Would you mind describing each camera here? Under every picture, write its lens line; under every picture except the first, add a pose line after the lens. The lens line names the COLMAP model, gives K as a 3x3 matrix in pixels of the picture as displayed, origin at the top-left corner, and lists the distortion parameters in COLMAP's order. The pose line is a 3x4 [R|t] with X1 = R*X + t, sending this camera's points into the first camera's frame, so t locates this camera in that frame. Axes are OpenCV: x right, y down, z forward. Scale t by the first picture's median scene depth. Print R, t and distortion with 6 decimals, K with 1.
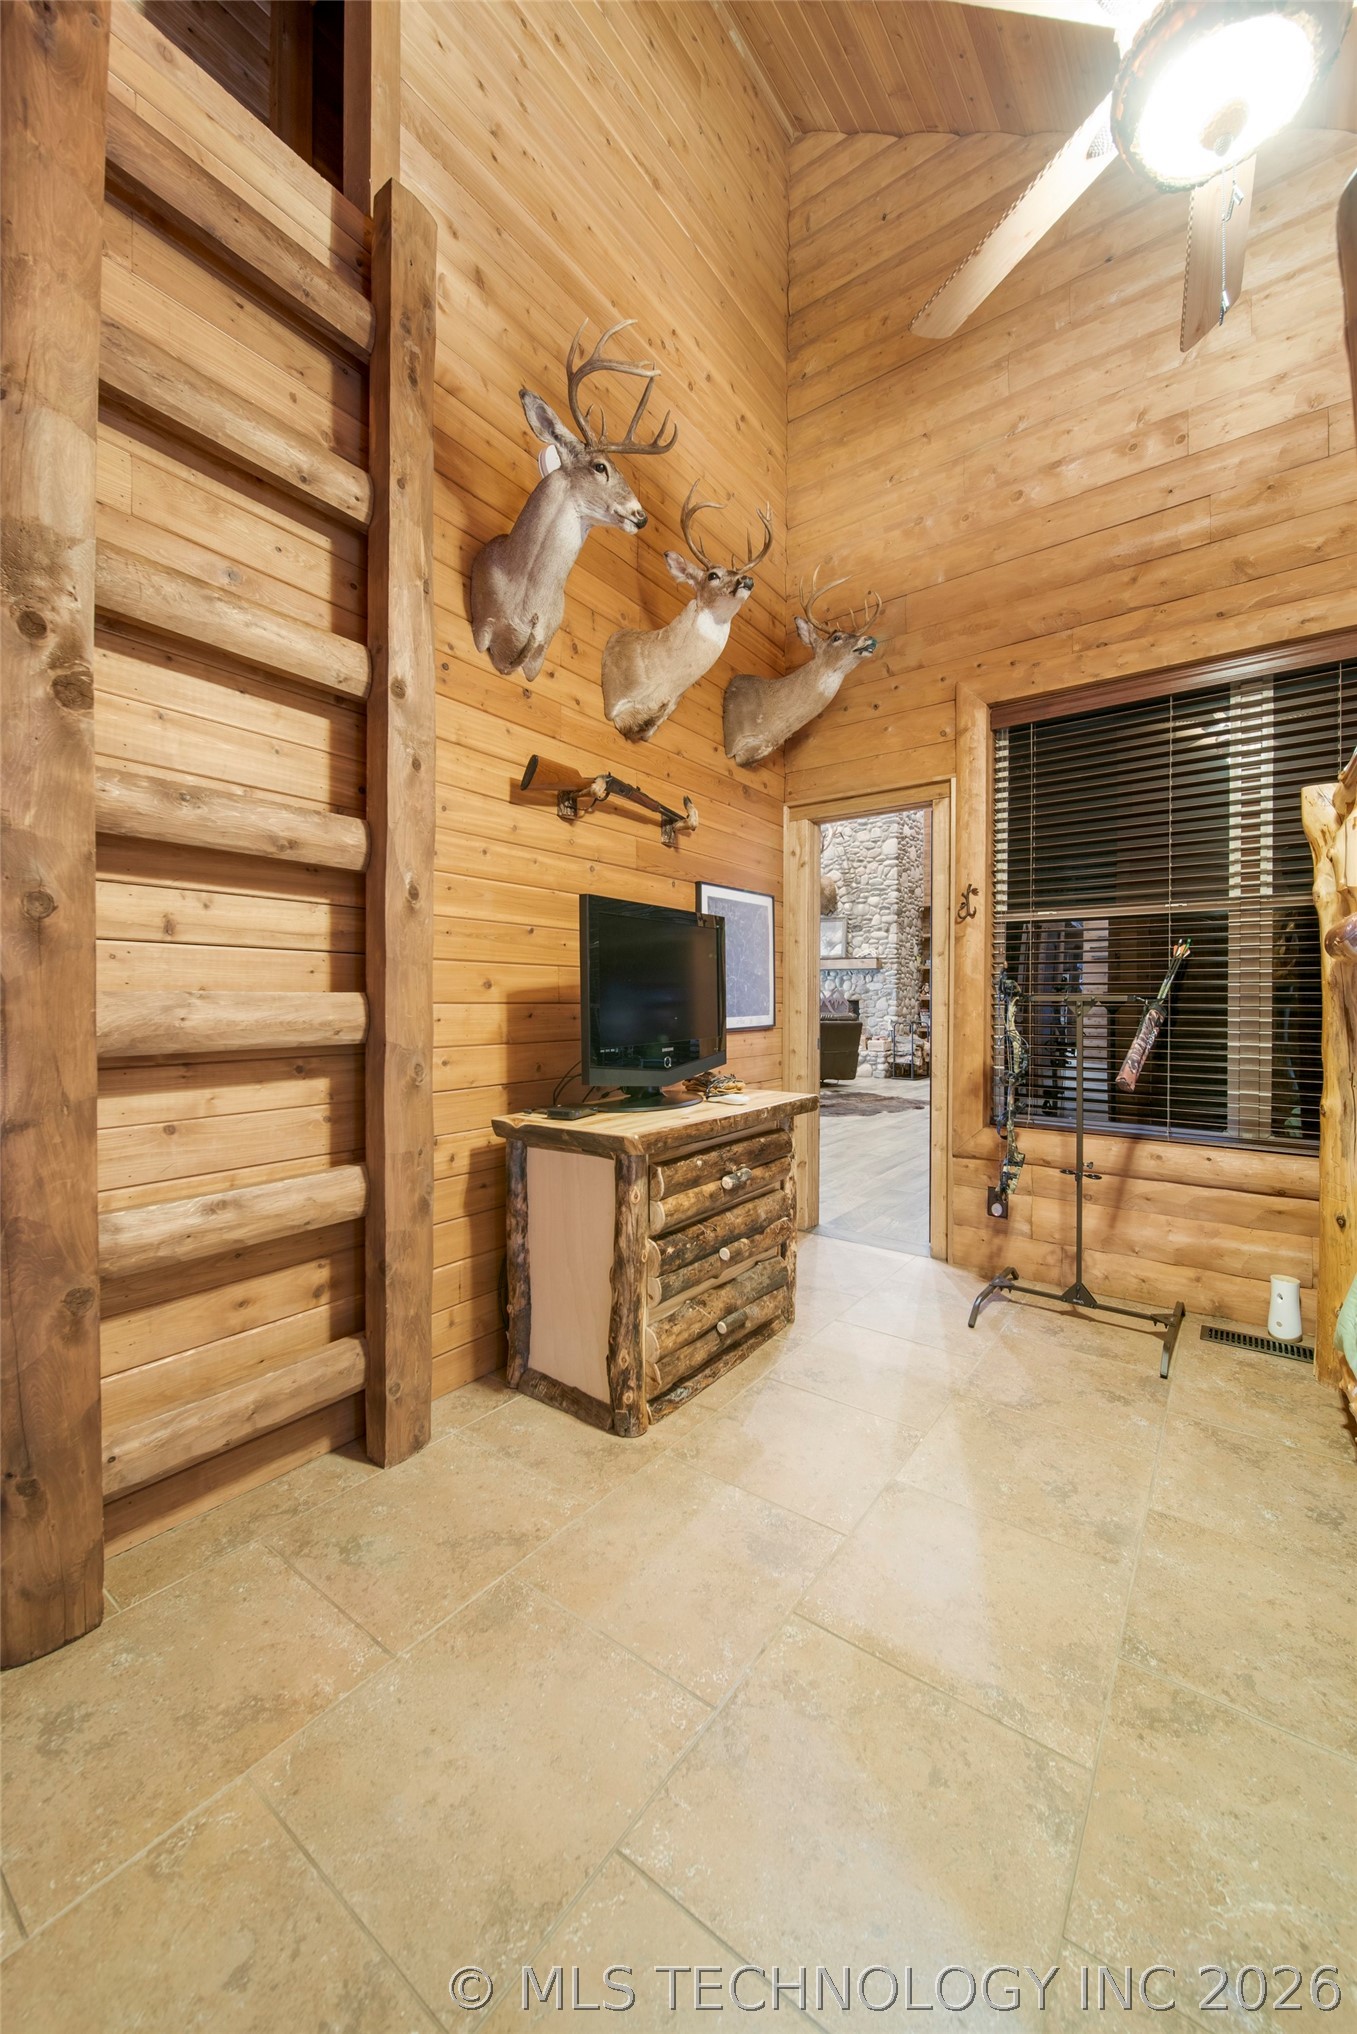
lens RADIAL K [[752.1, 0, 684.0], [0, 752.1, 1000.5], [0, 0, 1]] dist [-0.003497, -0.000555]
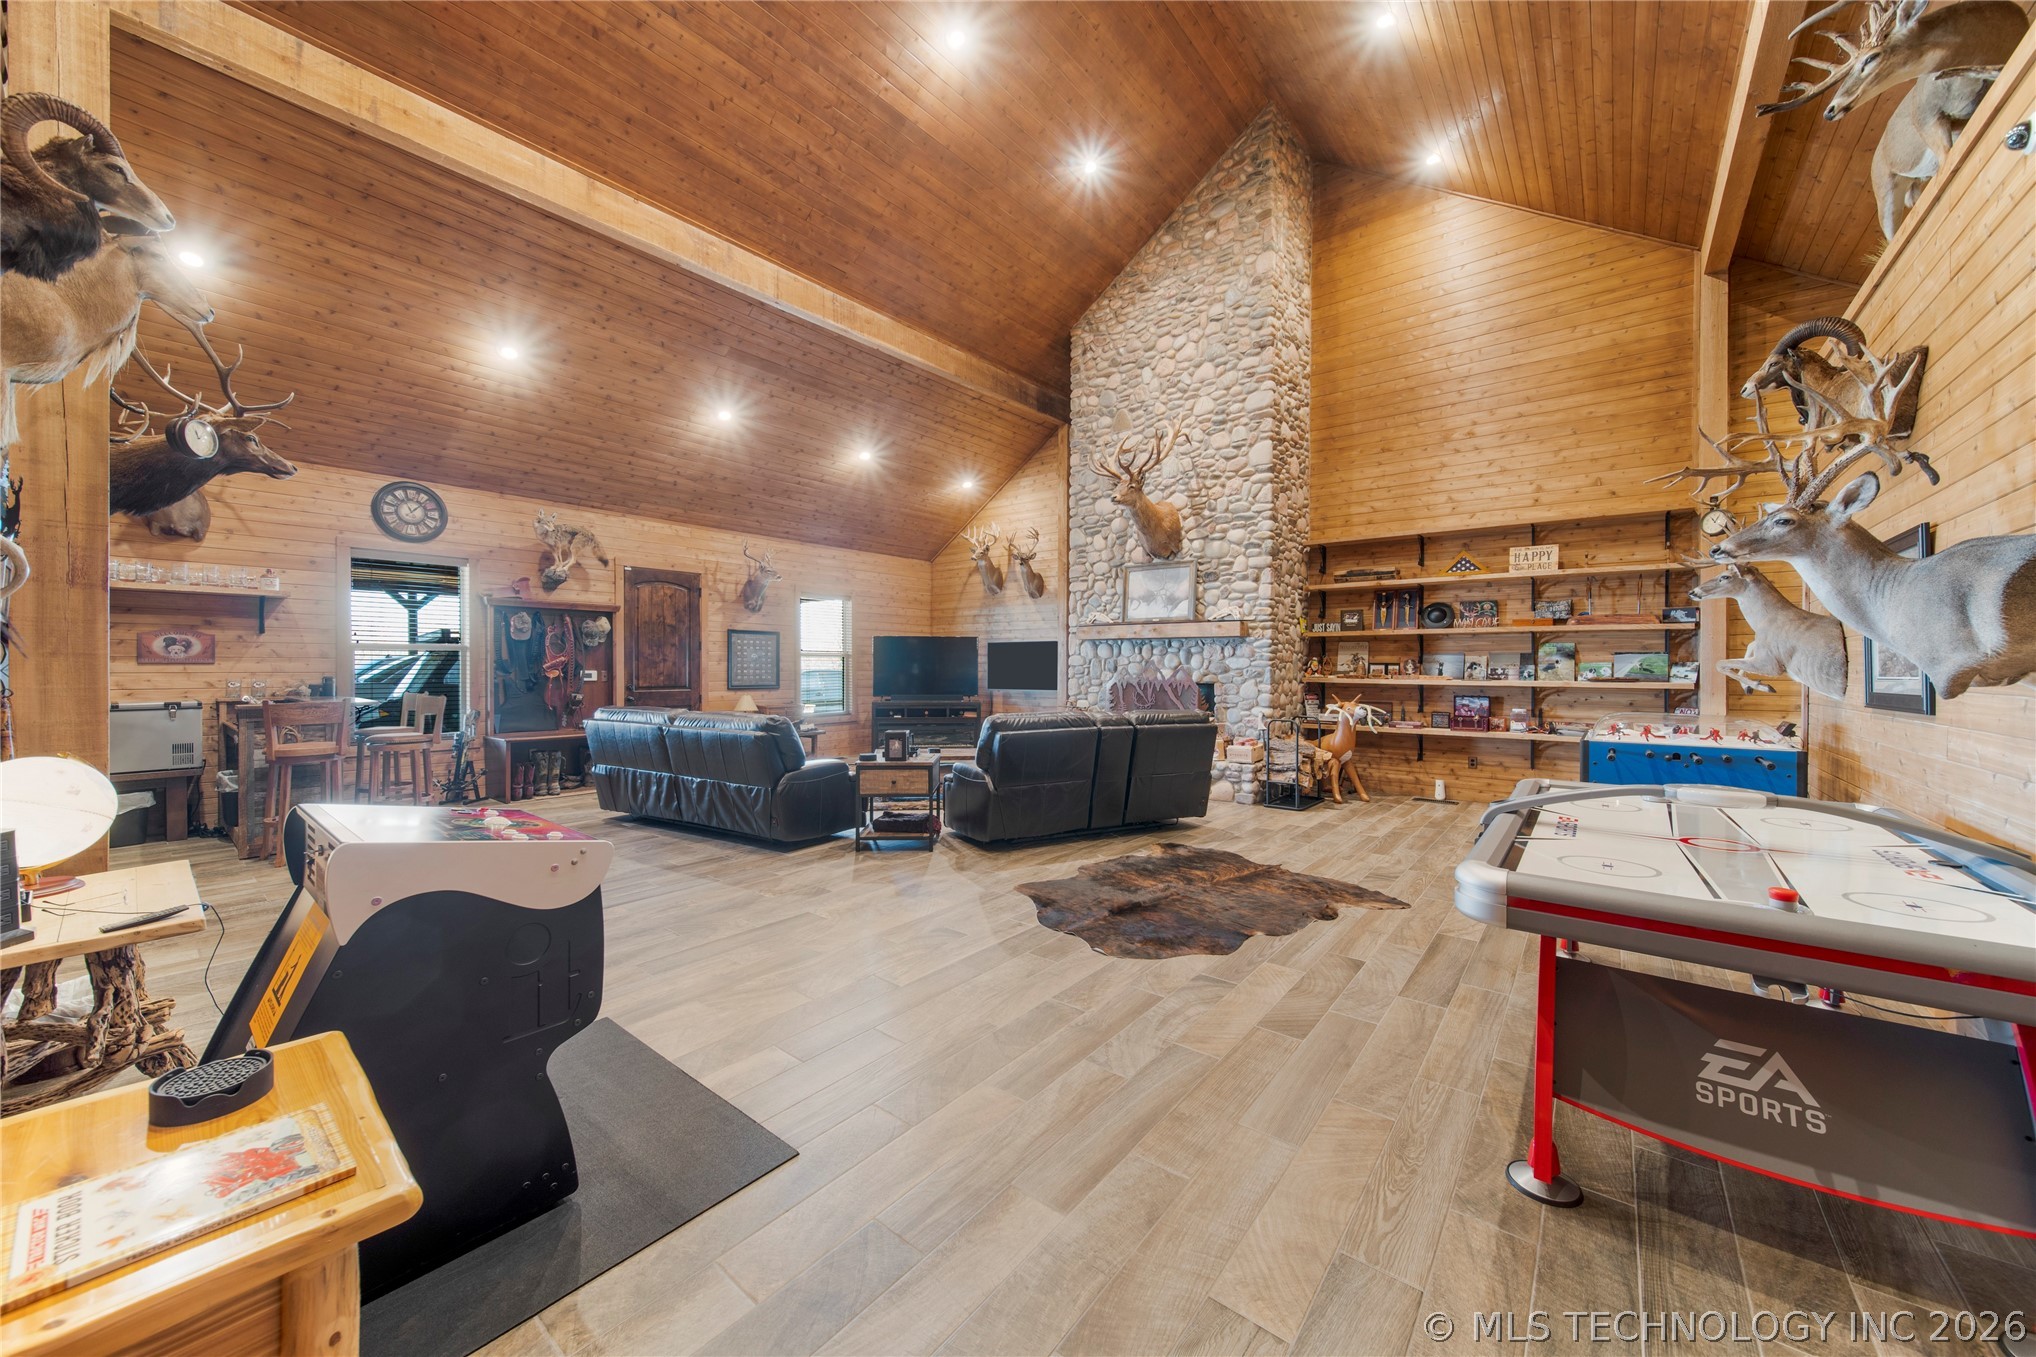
lens RADIAL K [[752.8, 0, 1010.2], [0, 752.8, 667.7], [0, 0, 1]] dist [-0.003497, -0.000555]
pose [[0.998954, -0.000818, -0.045710, 0.323517], [0.000805, 1.000000, -0.000293, -0.057462], [0.045710, 0.000256, 0.998955, 1.267833]]
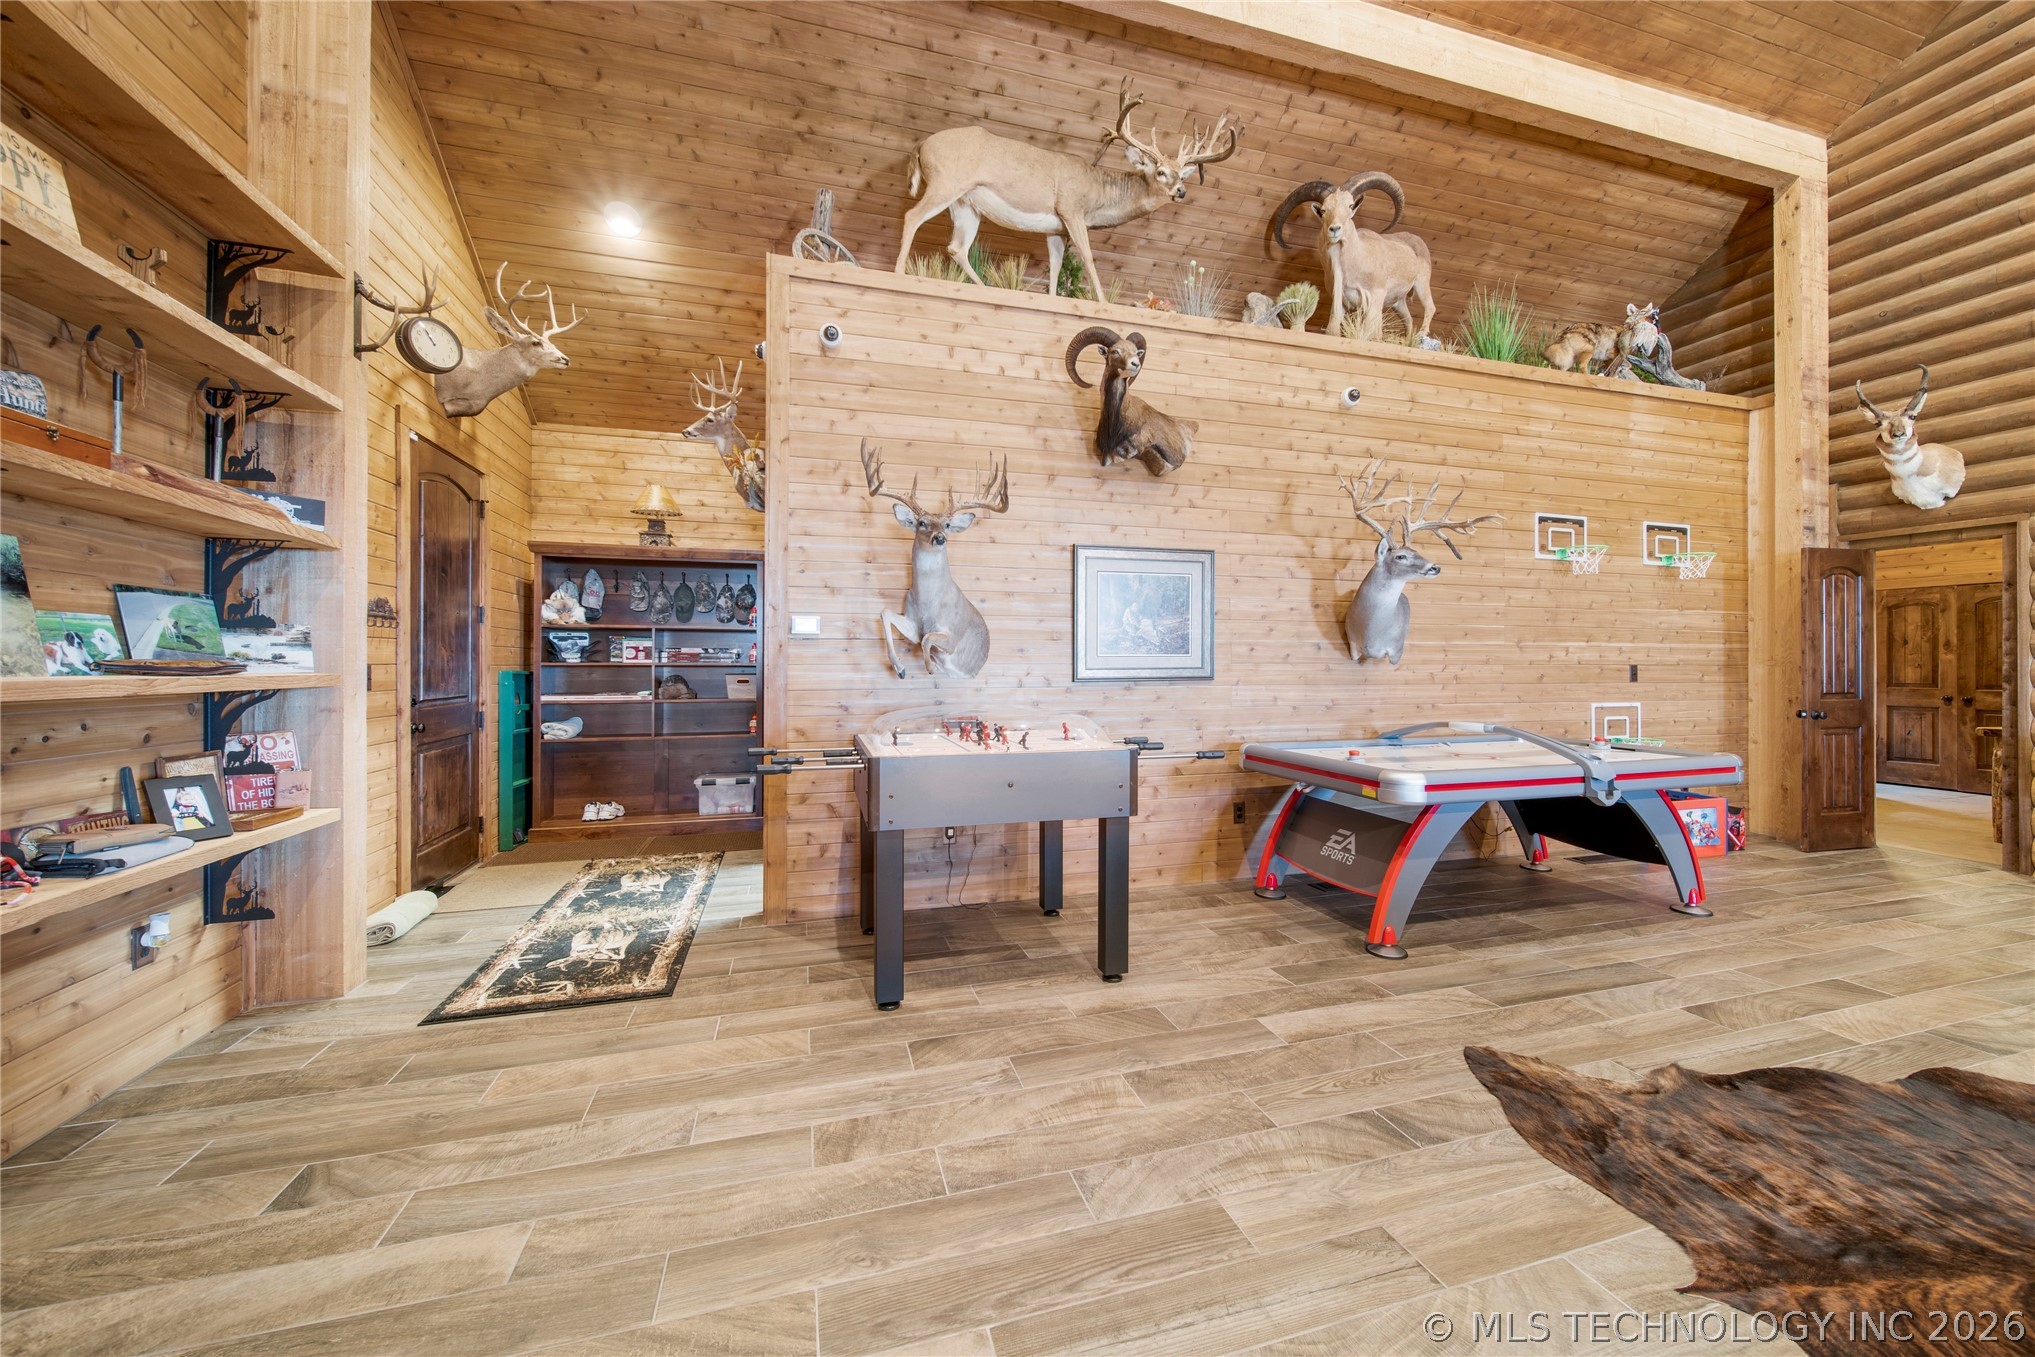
lens RADIAL K [[752.4, 0, 1008.2], [0, 752.4, 665.5], [0, 0, 1]] dist [-0.003497, -0.000555]
pose [[-0.796843, -0.003880, 0.604174, 0.919281], [-0.000293, 0.999982, 0.006036, -0.027768], [-0.604187, 0.004633, -0.796829, 3.666727]]
